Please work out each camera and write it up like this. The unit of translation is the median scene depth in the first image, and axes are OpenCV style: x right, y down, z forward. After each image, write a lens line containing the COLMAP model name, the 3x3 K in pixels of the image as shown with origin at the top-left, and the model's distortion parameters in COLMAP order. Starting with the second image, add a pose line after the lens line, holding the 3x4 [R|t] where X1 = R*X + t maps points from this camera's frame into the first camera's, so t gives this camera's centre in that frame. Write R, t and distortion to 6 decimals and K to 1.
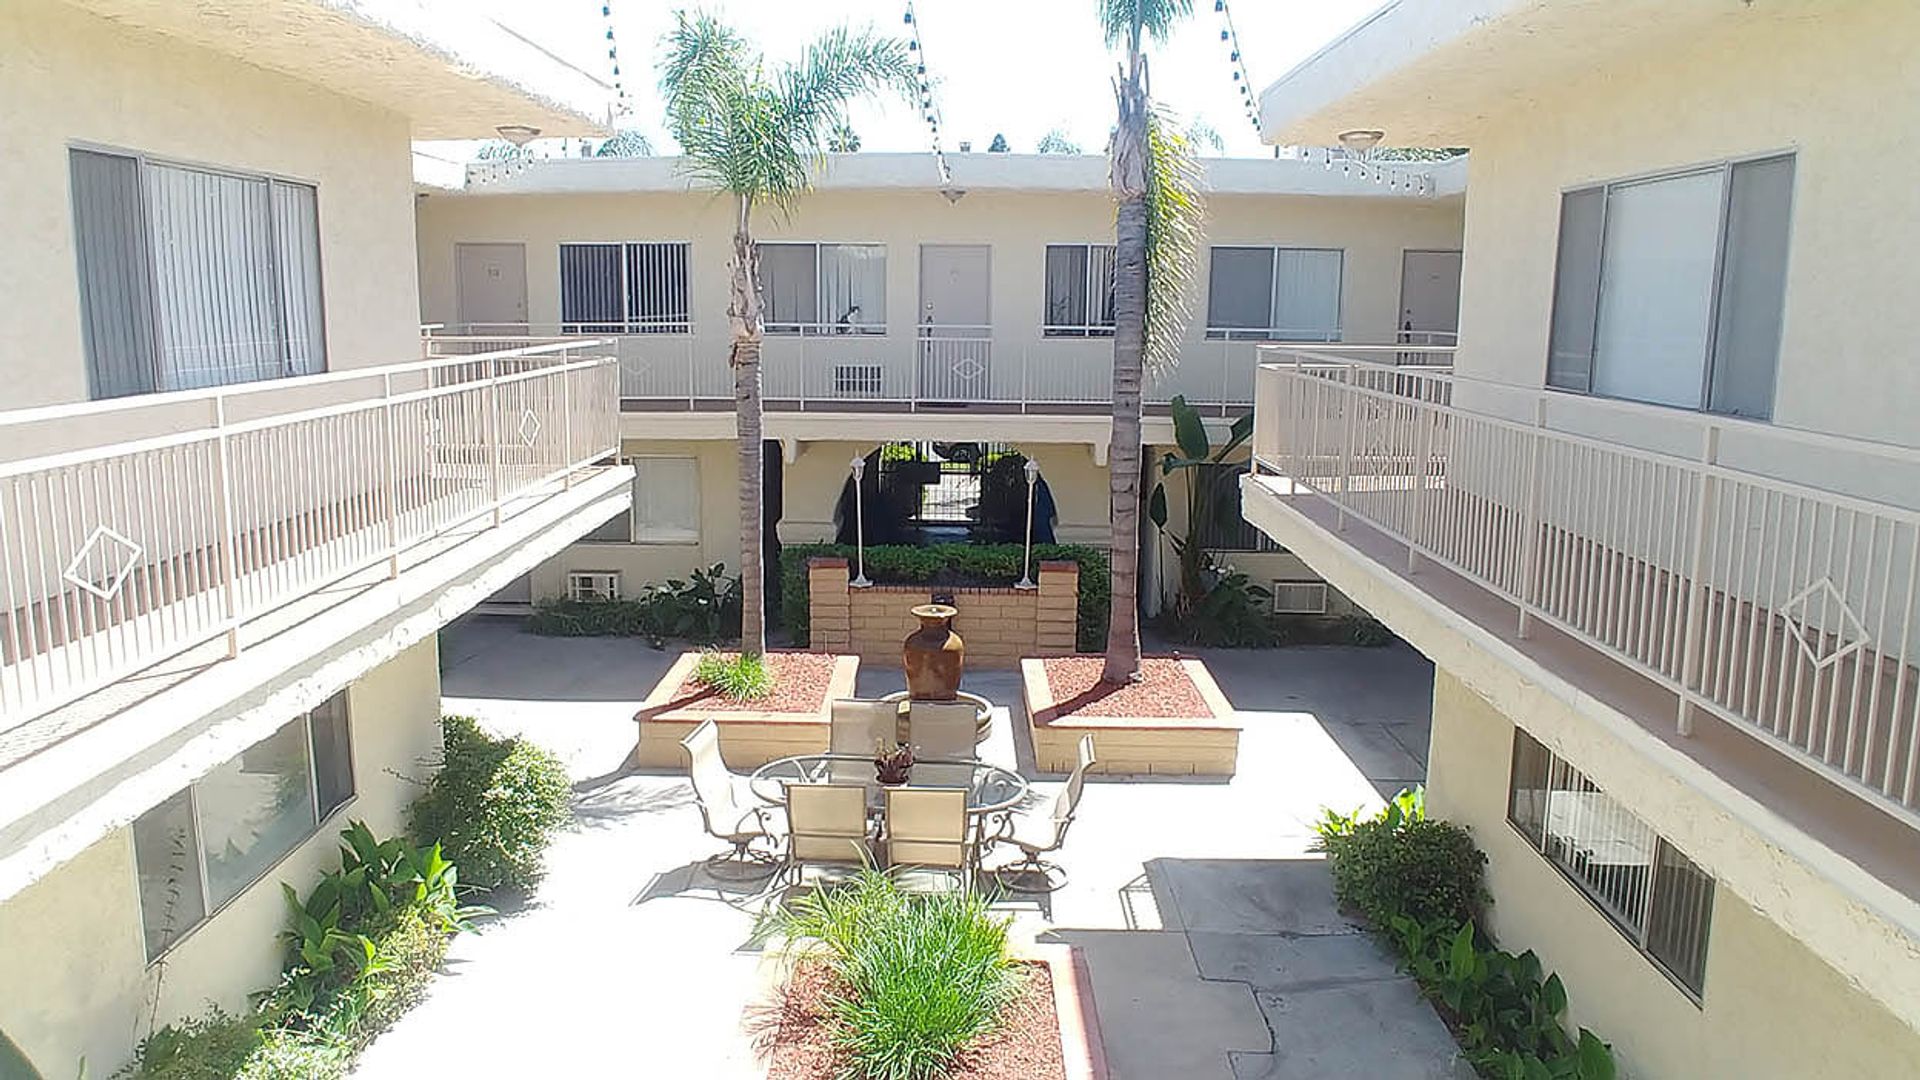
lens RADIAL K [[1253.7, 0, 960.0], [0, 1253.7, 540.0], [0, 0, 1]] dist [-0.136986, -0.000378]
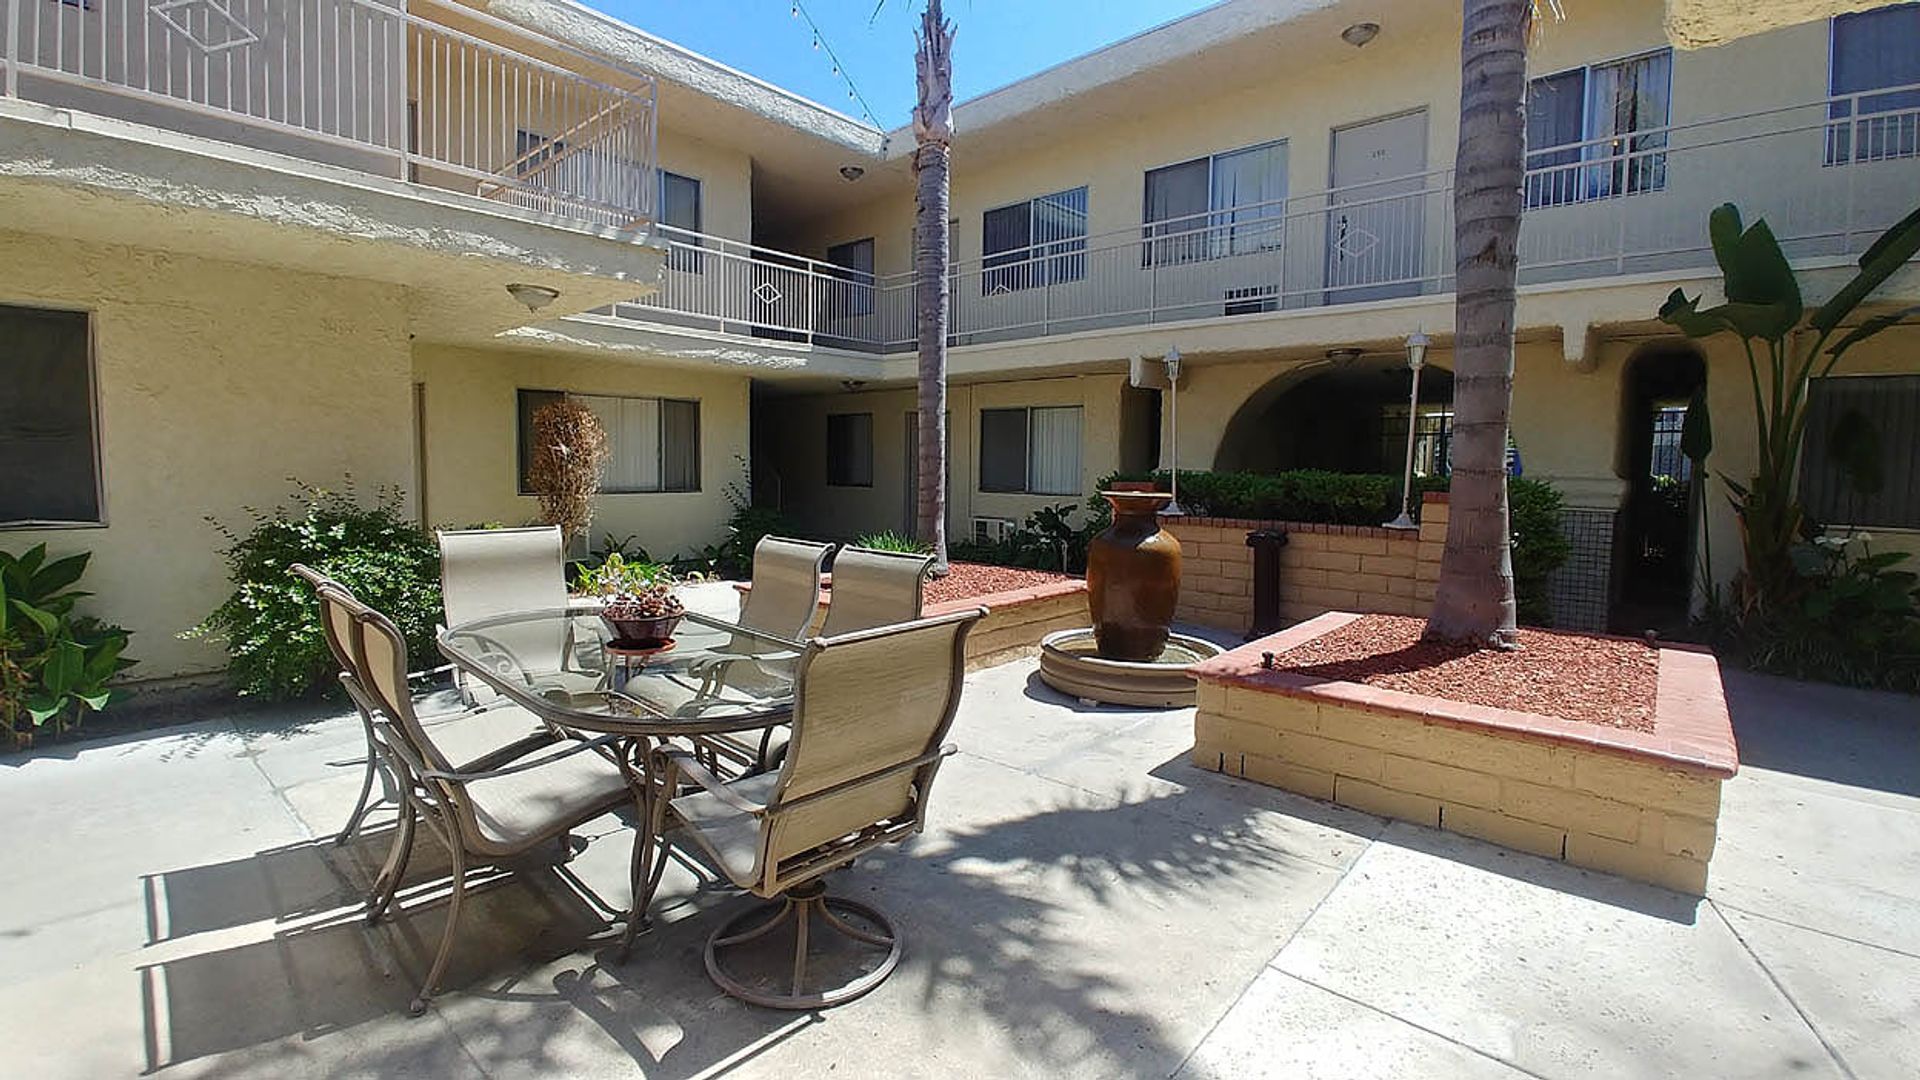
lens RADIAL K [[832.9, 0, 941.9], [0, 832.9, 523.4], [0, 0, 1]] dist [-0.028901, -0.000324]
pose [[0.745523, 0.047043, -0.664817, 0.161477], [-0.125578, 0.989554, -0.070800, 0.097246], [0.654542, 0.136269, 0.743643, 0.515267]]
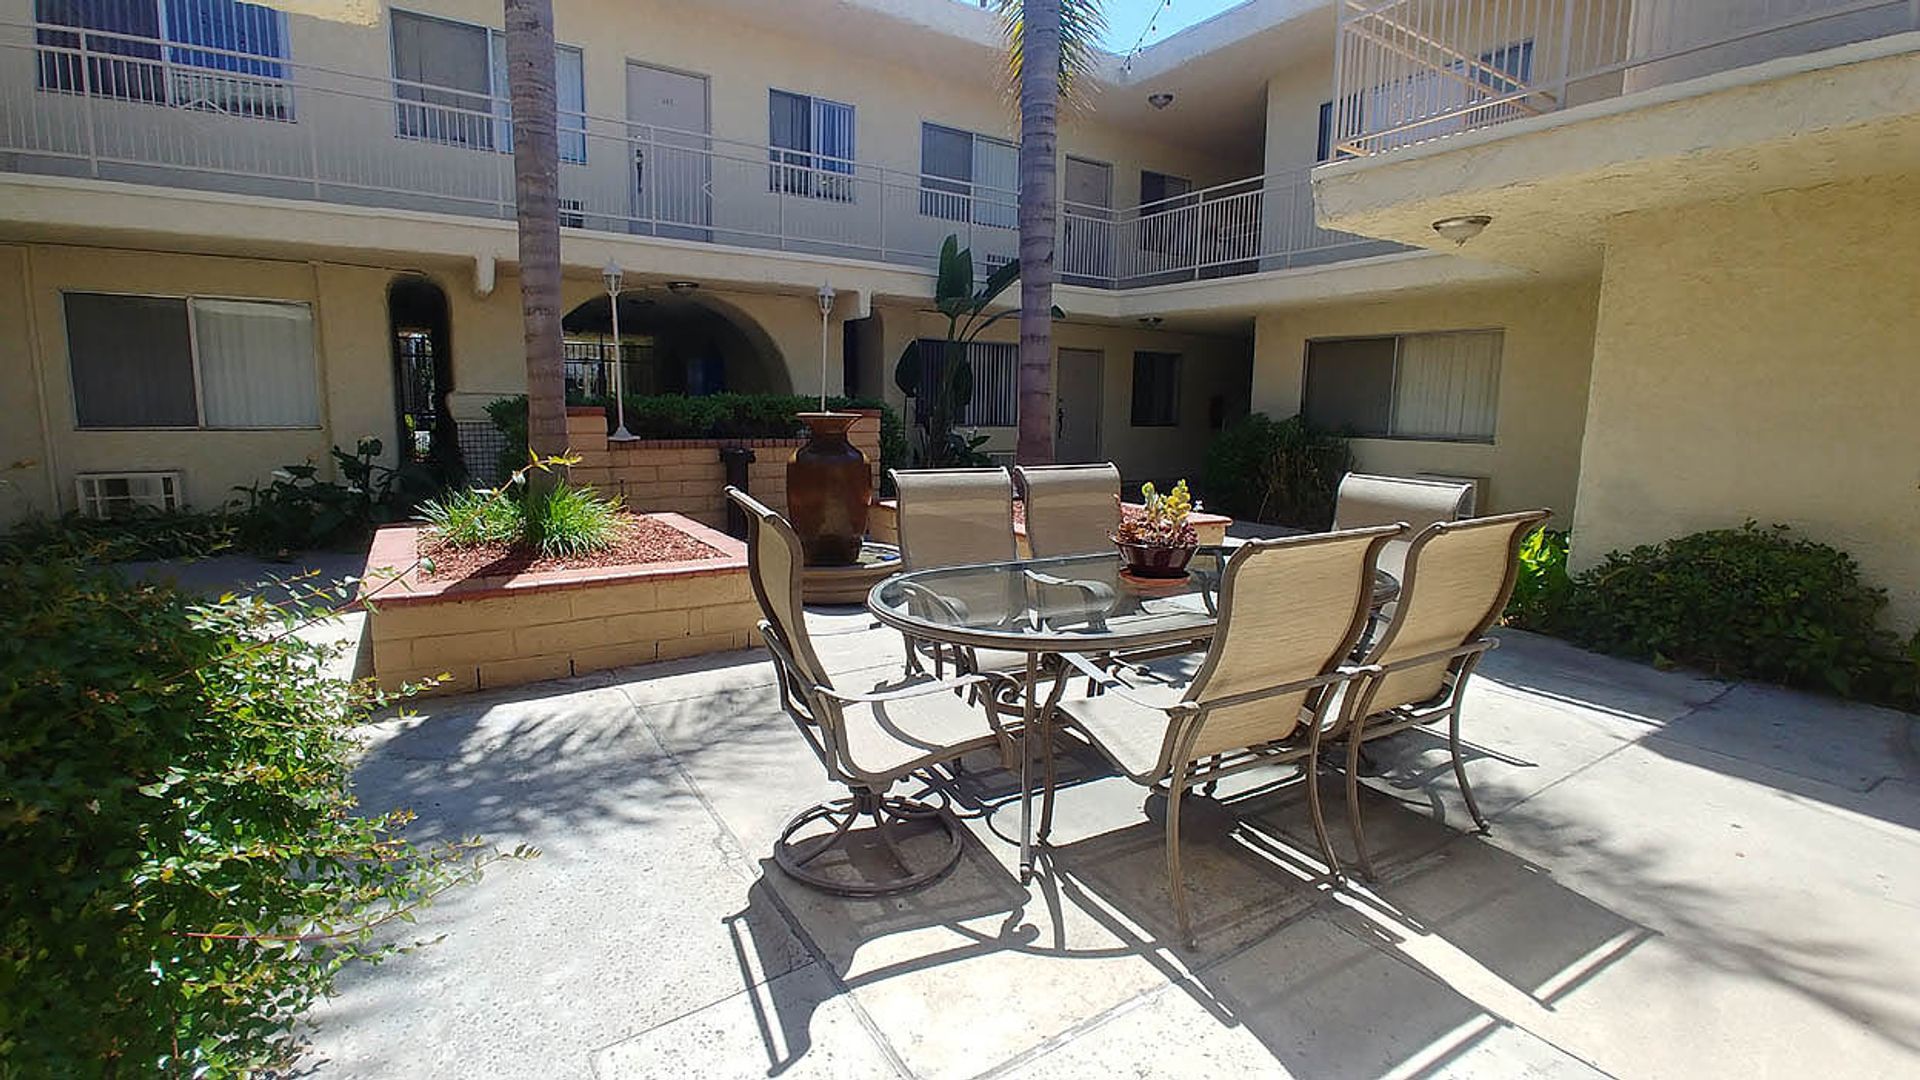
lens RADIAL K [[832.9, 0, 941.9], [0, 832.9, 523.4], [0, 0, 1]] dist [-0.028901, -0.000324]
pose [[0.847467, -0.073278, 0.525767, -0.182729], [0.090172, 0.995905, -0.006542, 0.106609], [-0.523134, 0.052954, 0.850604, 0.479403]]
